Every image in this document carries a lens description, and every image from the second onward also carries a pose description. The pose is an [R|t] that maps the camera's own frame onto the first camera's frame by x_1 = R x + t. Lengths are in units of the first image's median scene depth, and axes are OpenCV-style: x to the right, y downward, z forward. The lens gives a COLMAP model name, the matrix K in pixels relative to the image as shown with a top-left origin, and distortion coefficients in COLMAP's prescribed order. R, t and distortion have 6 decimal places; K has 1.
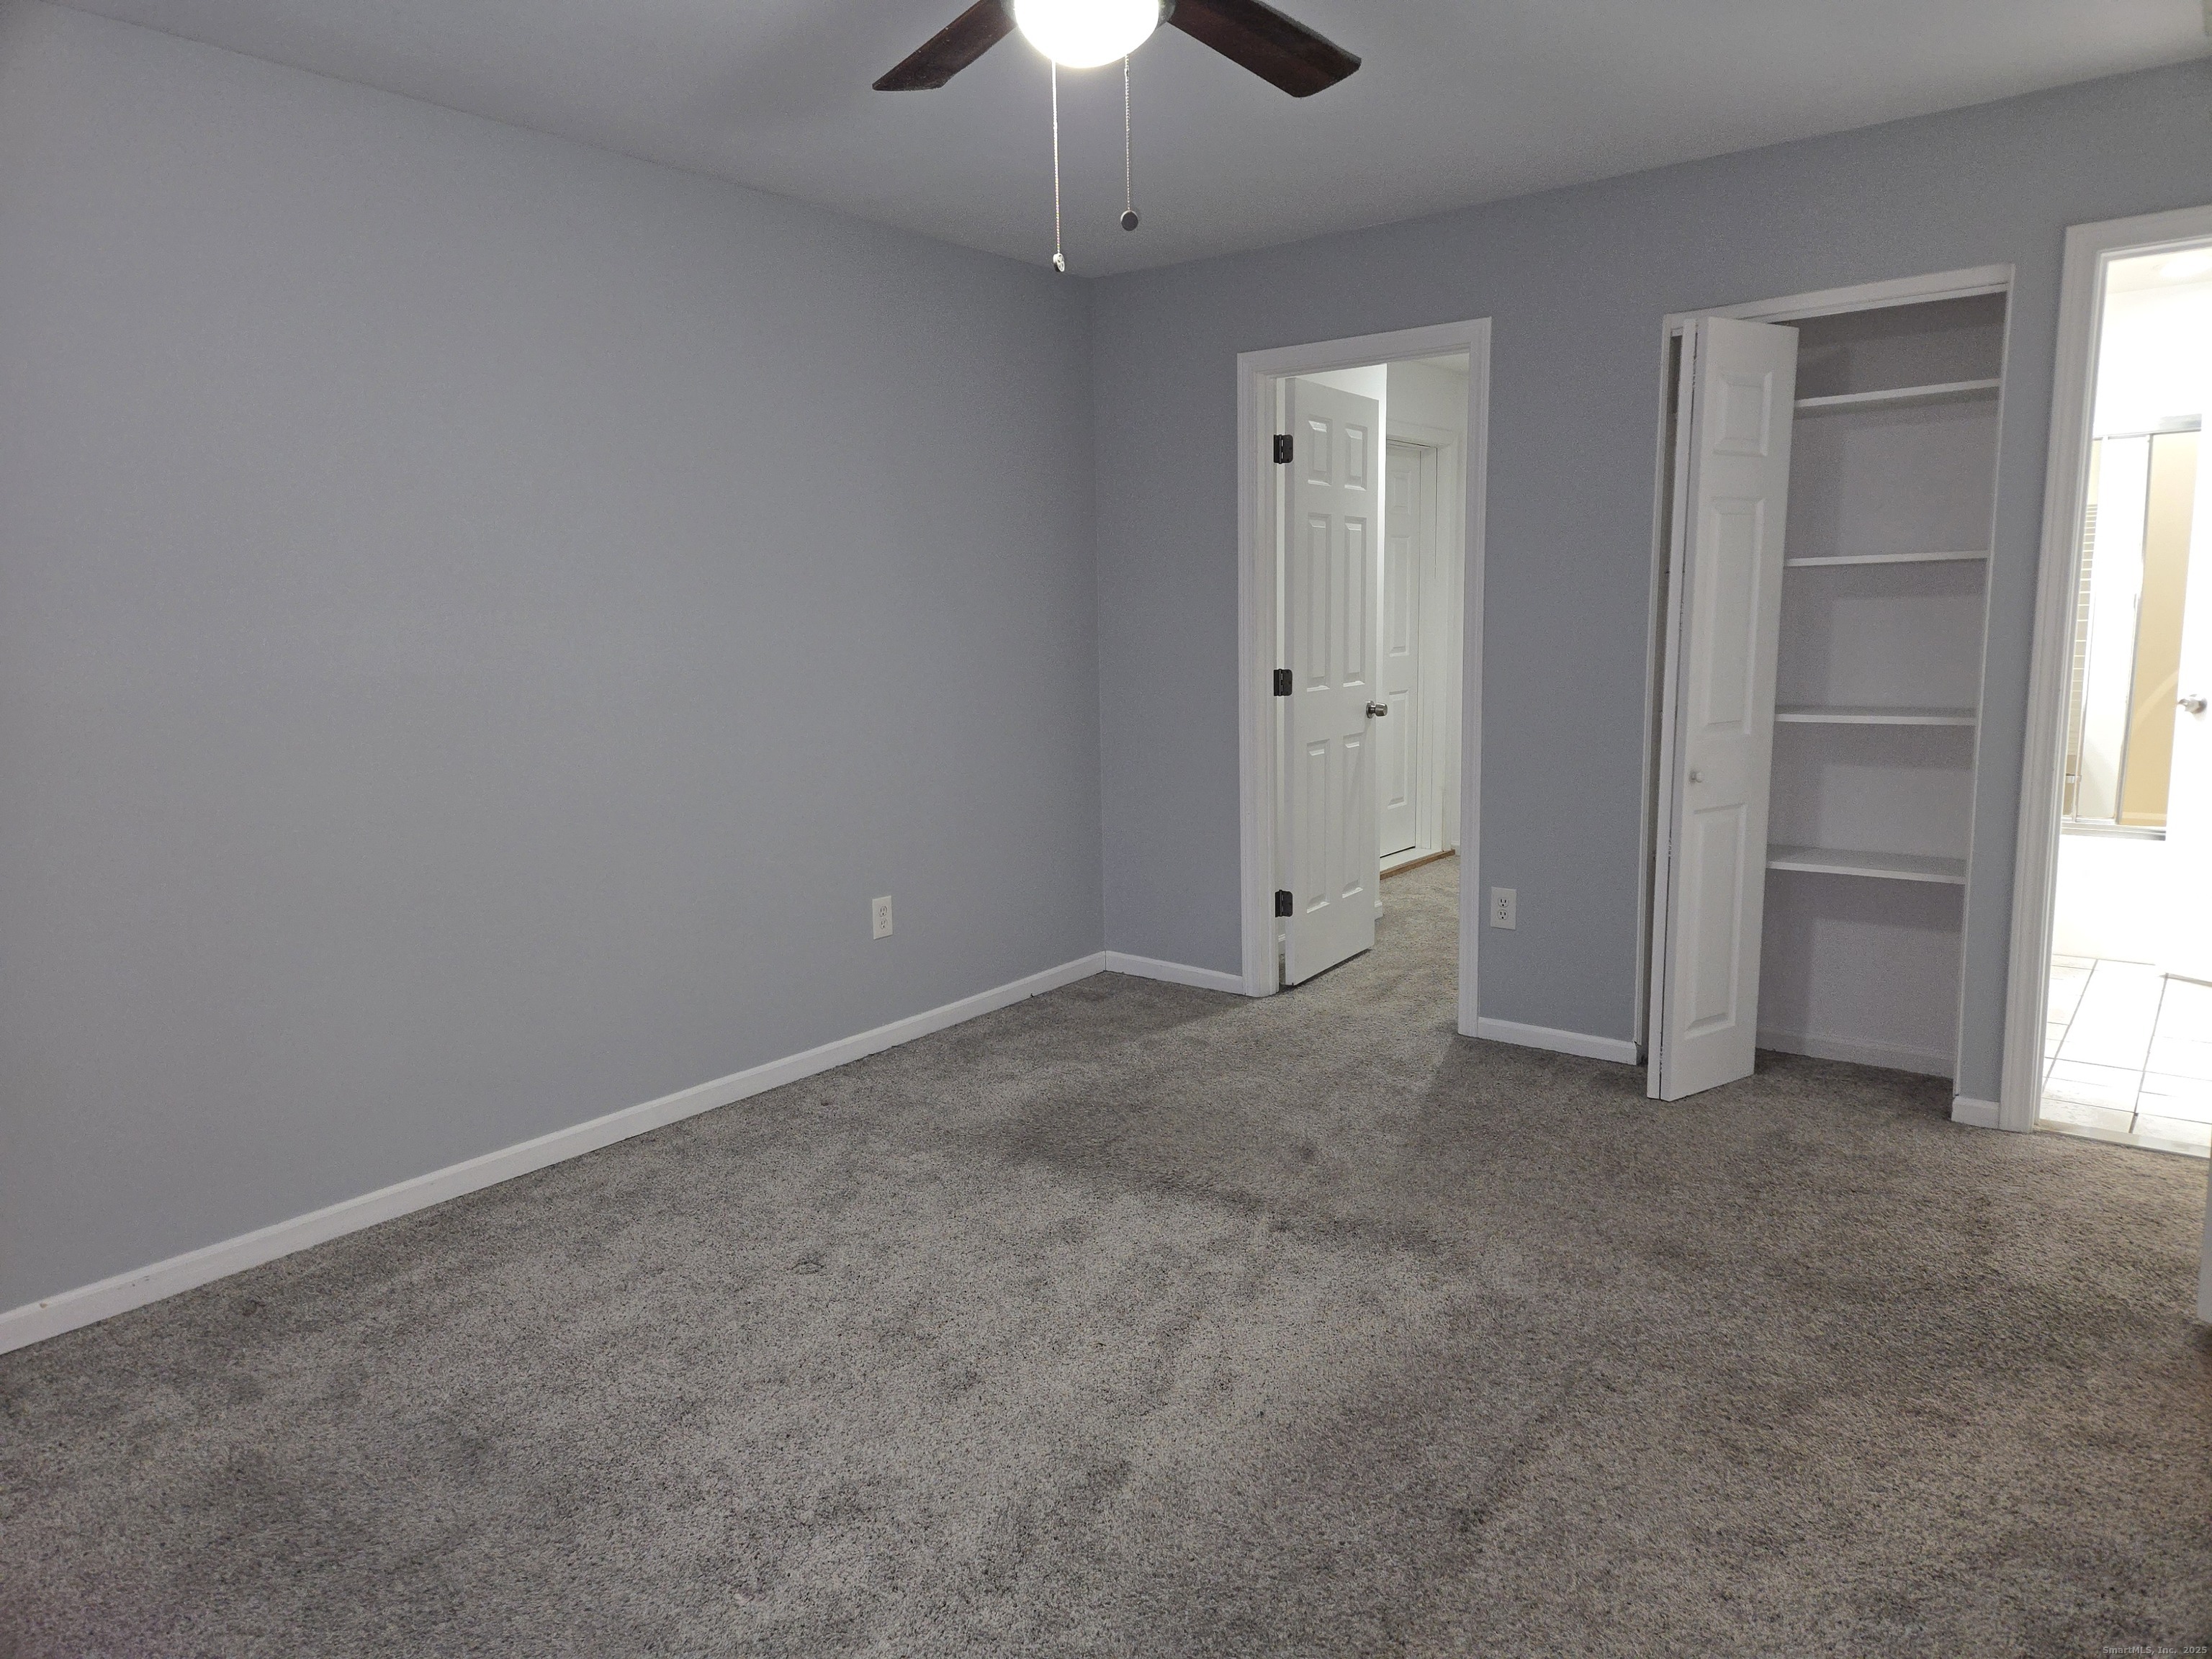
lens RADIAL K [[1462.5, 0, 1074.1], [0, 1462.5, 835.4], [0, 0, 1]] dist [0.079848, -0.056652]
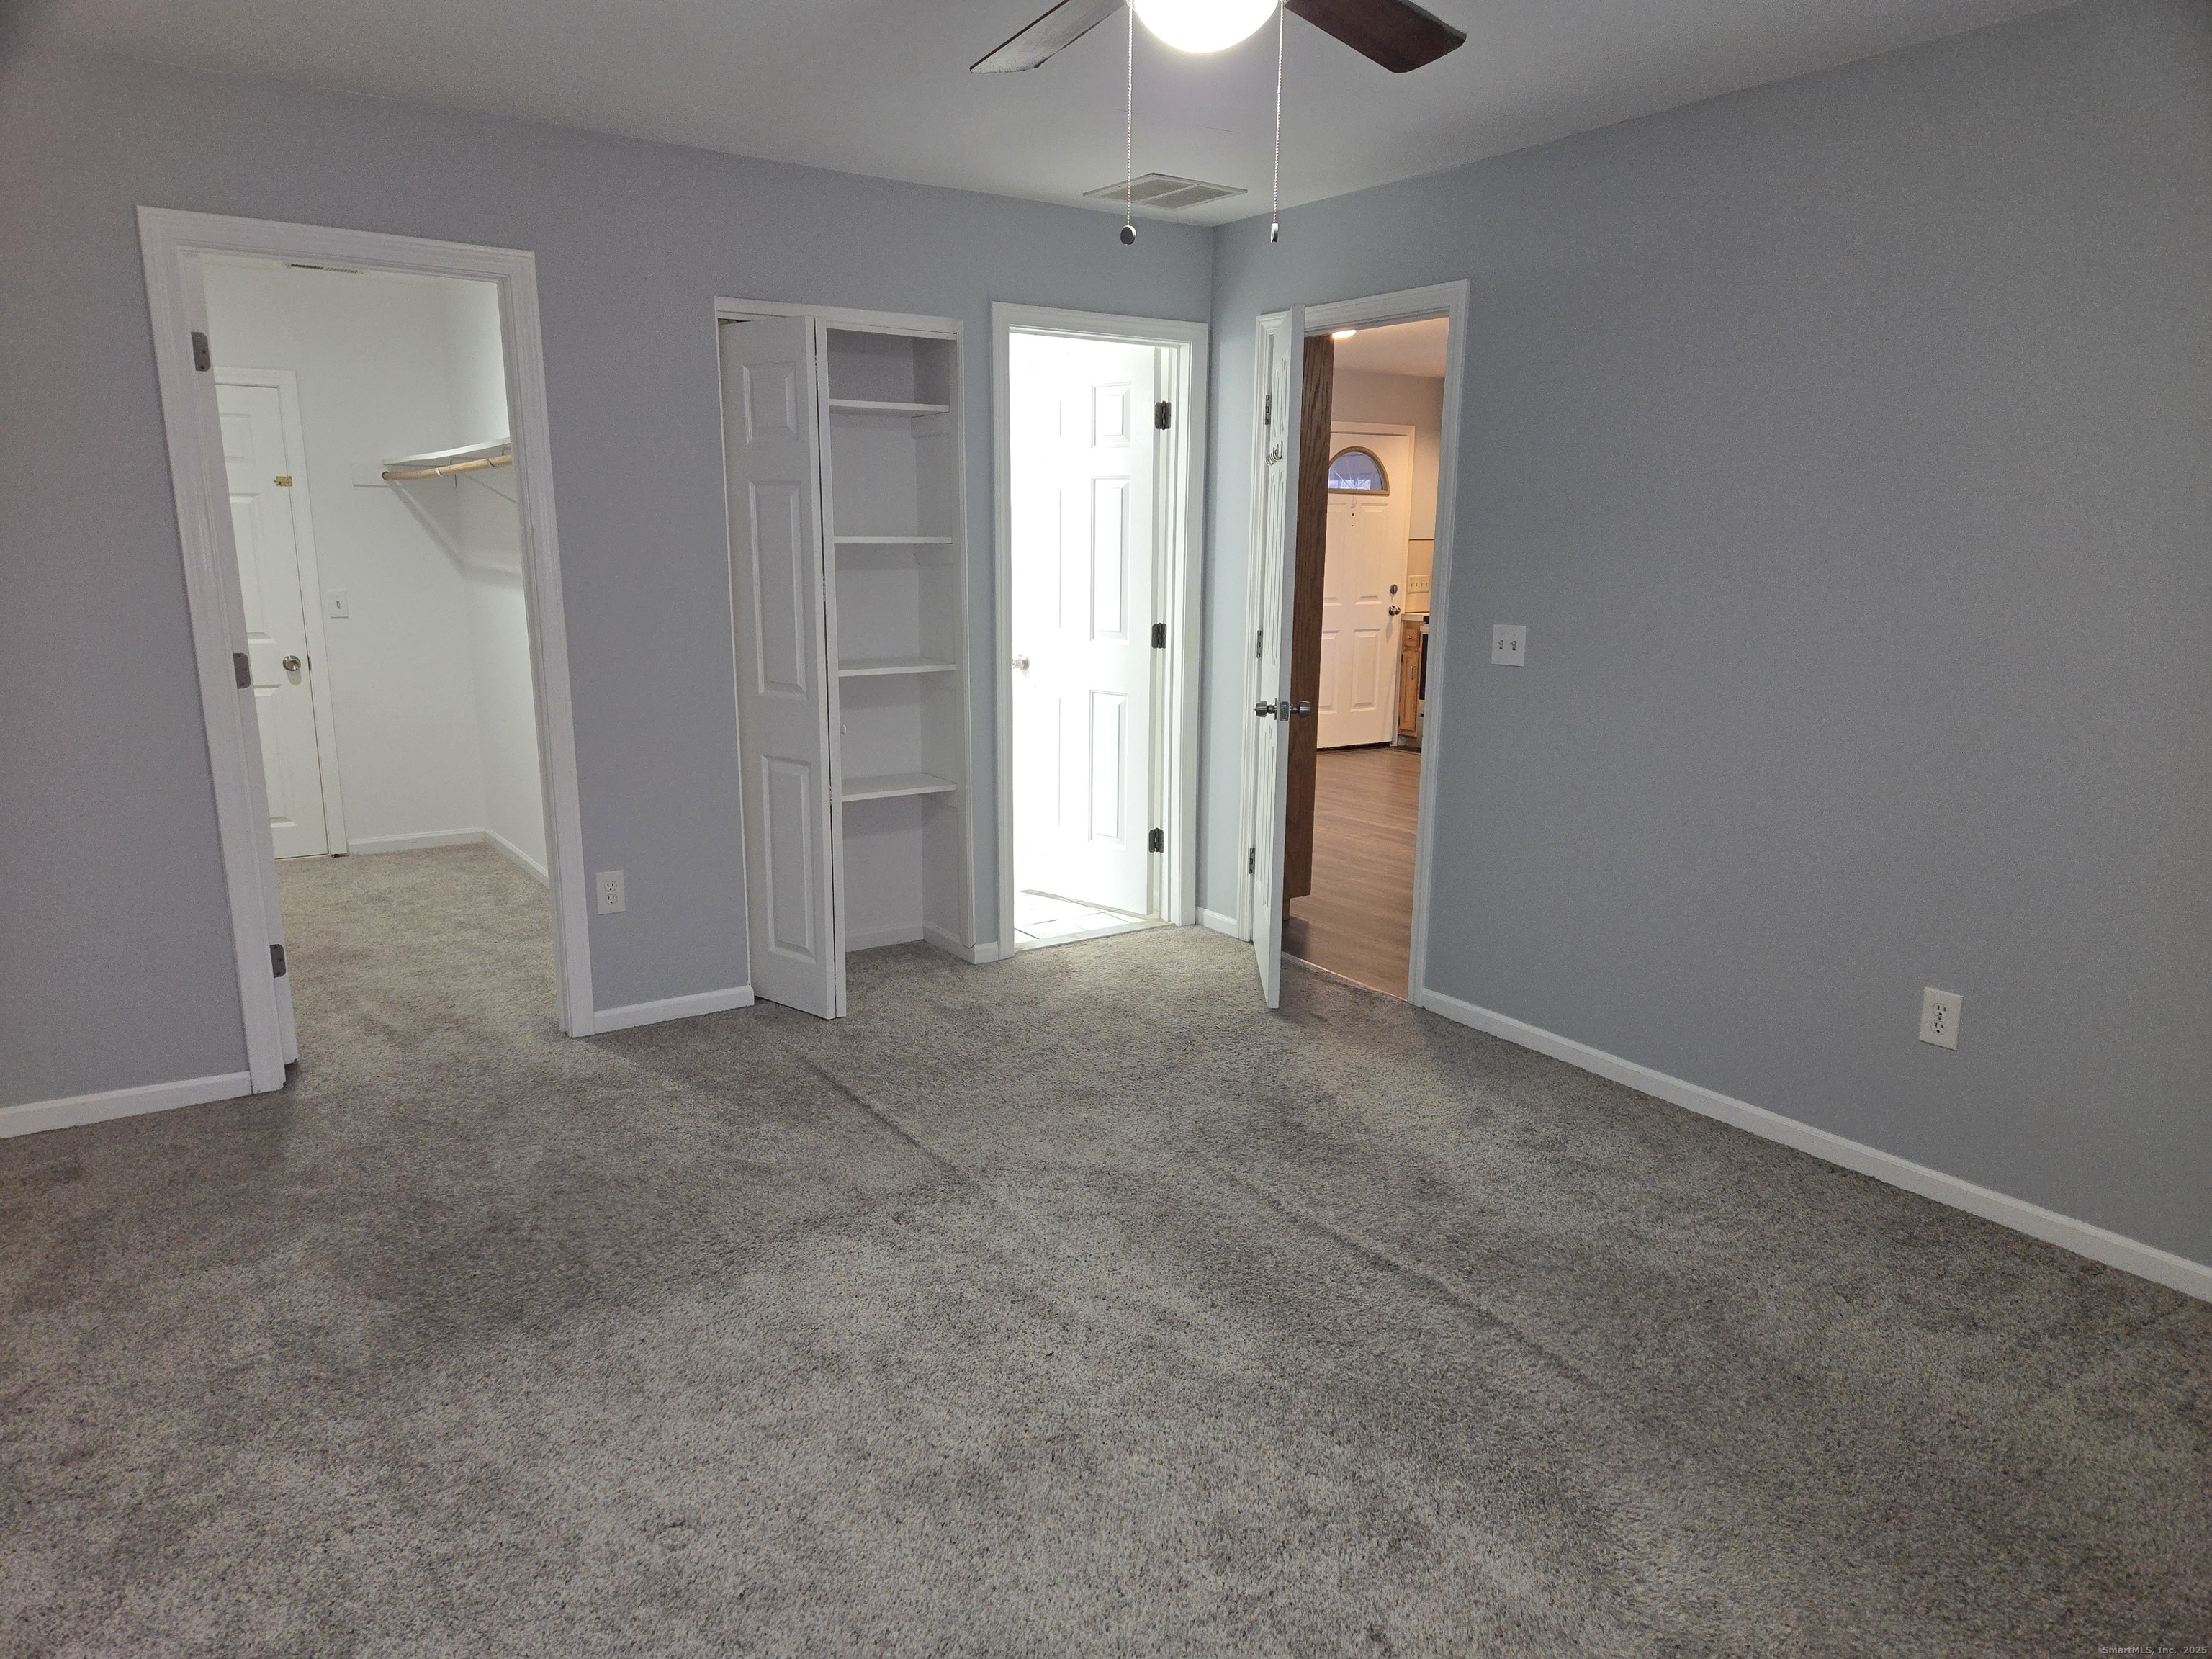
lens RADIAL K [[1495.2, 0, 1104.9], [0, 1495.2, 857.9], [0, 0, 1]] dist [0.081143, -0.064042]
pose [[0.292978, -0.183648, 0.938316, -0.613505], [0.135547, 0.979446, 0.149375, -0.087070], [-0.946462, 0.083422, 0.311849, 0.451819]]
